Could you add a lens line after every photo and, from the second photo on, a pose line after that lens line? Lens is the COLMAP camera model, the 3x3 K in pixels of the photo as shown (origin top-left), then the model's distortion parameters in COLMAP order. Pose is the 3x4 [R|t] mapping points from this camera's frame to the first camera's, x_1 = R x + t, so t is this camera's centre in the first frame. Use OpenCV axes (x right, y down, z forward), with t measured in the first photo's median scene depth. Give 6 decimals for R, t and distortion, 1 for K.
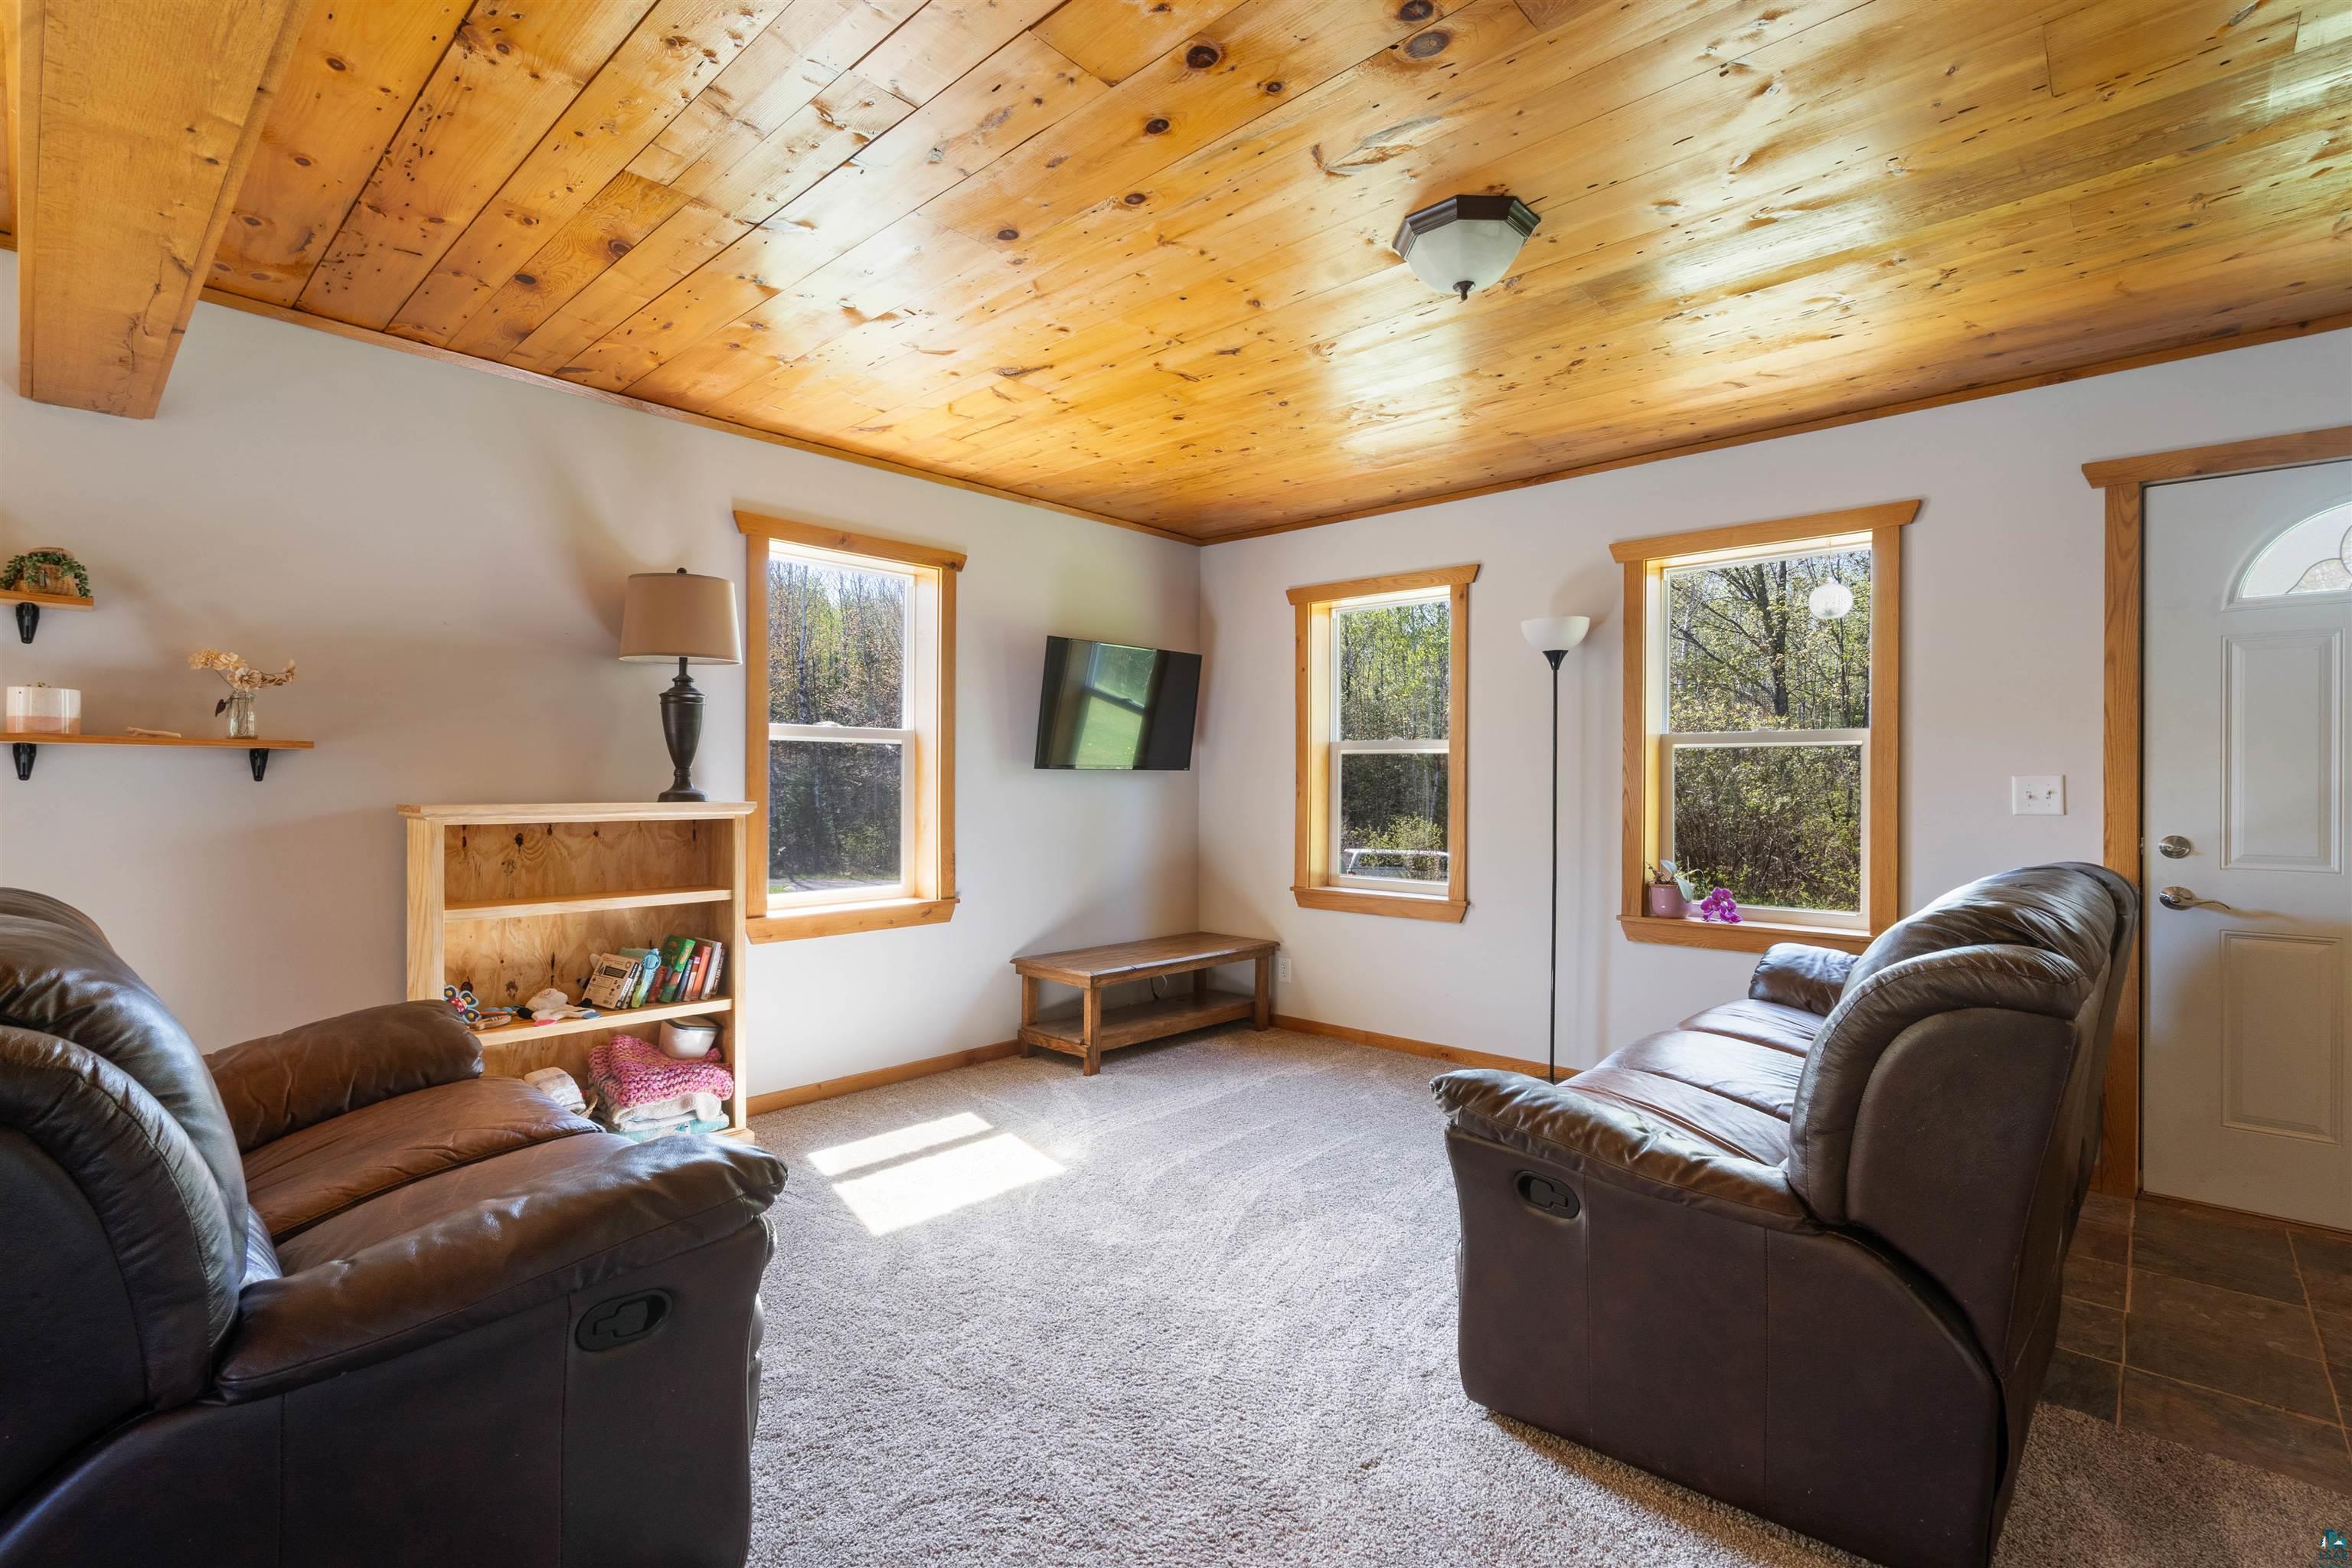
lens RADIAL K [[1083.3, 0, 1169.4], [0, 1083.3, 787.9], [0, 0, 1]] dist [-0.002974, -0.000093]
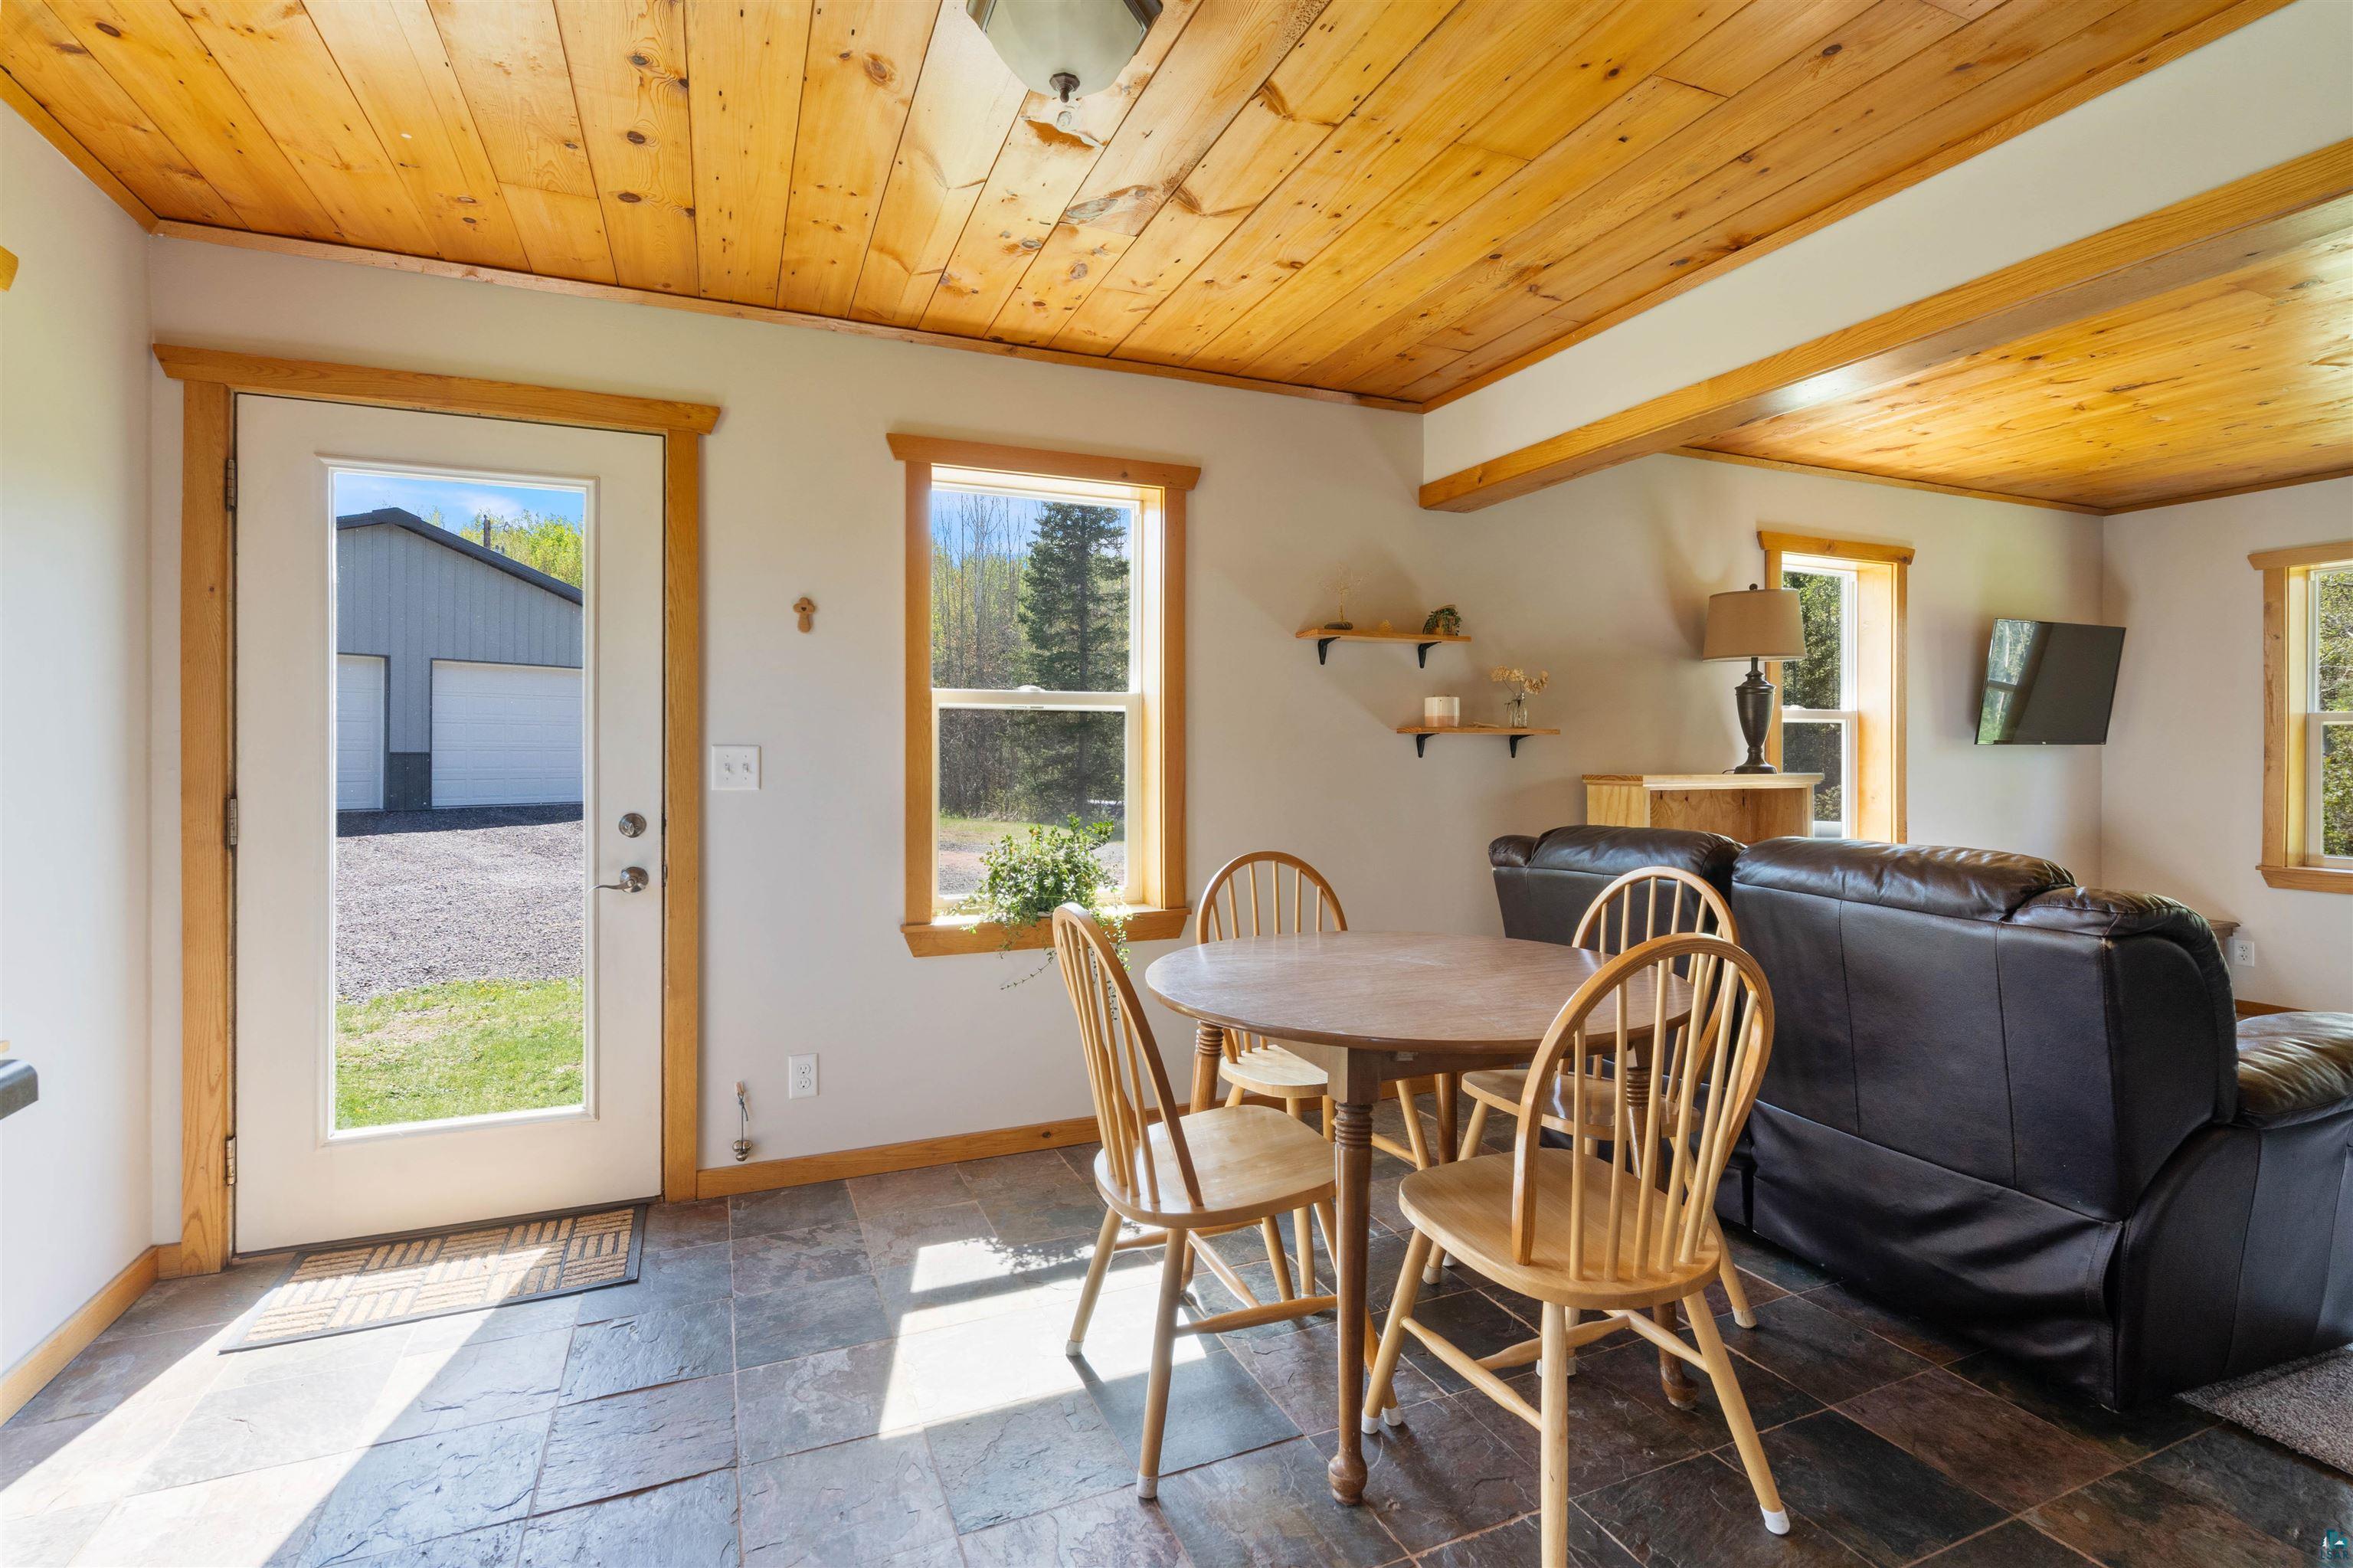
lens RADIAL K [[1082.2, 0, 1165.0], [0, 1082.2, 766.4], [0, 0, 1]] dist [0.002730, 0.000591]
pose [[0.912834, 0.000974, -0.408330, -0.531967], [0.001248, 0.999986, 0.005177, -0.002727], [0.408329, -0.005235, 0.912820, -0.380294]]
